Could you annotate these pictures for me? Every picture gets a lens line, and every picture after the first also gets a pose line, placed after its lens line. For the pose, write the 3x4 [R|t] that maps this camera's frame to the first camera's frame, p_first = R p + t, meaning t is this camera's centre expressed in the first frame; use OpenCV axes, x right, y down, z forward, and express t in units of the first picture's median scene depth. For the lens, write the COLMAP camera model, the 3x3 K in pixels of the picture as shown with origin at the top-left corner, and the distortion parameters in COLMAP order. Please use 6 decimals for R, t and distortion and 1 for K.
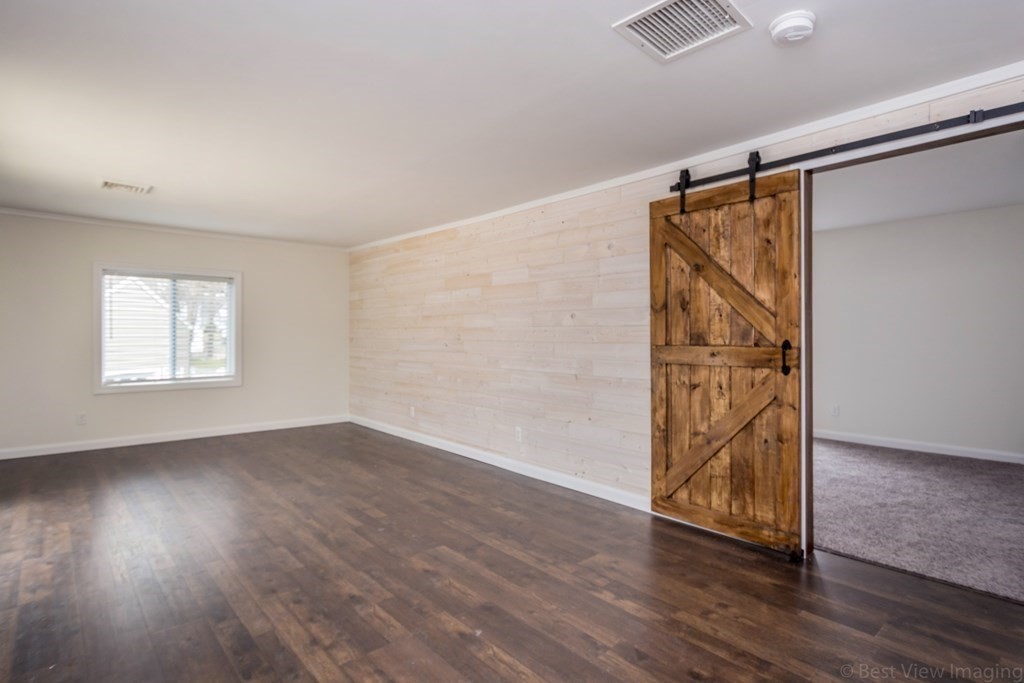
lens RADIAL K [[524.8, 0, 513.7], [0, 524.8, 336.9], [0, 0, 1]] dist [0.018814, -0.000075]
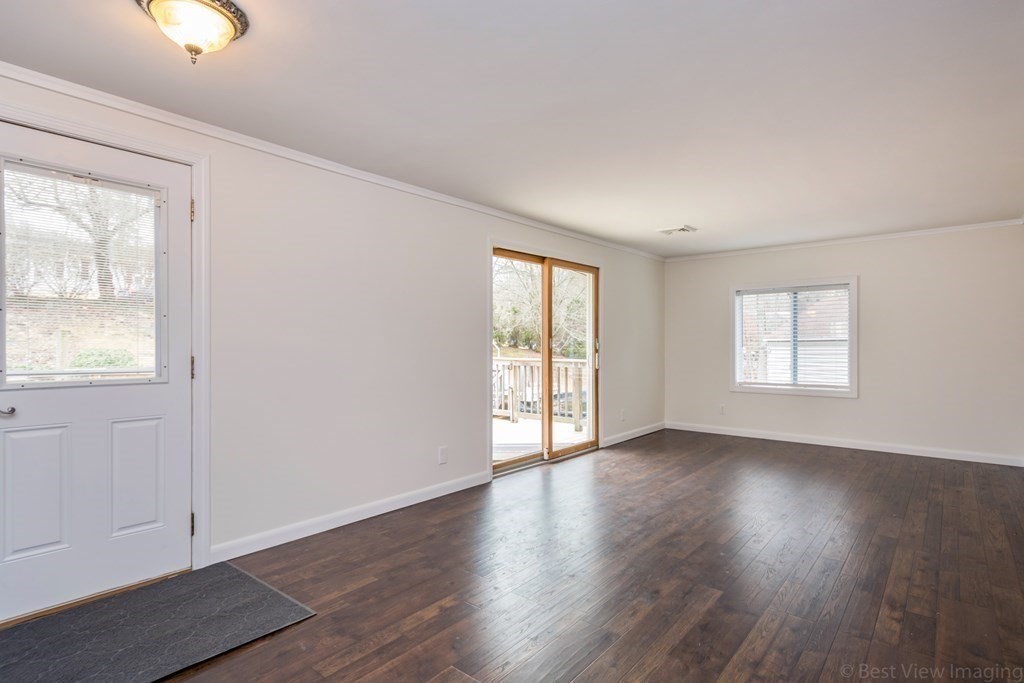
lens RADIAL K [[531.4, 0, 524.6], [0, 531.4, 343.6], [0, 0, 1]] dist [0.019820, -0.000215]
pose [[0.168771, -0.004646, -0.985644, 0.686176], [-0.005900, 0.999966, -0.005724, 0.010552], [0.985638, 0.006782, 0.168738, 0.574262]]
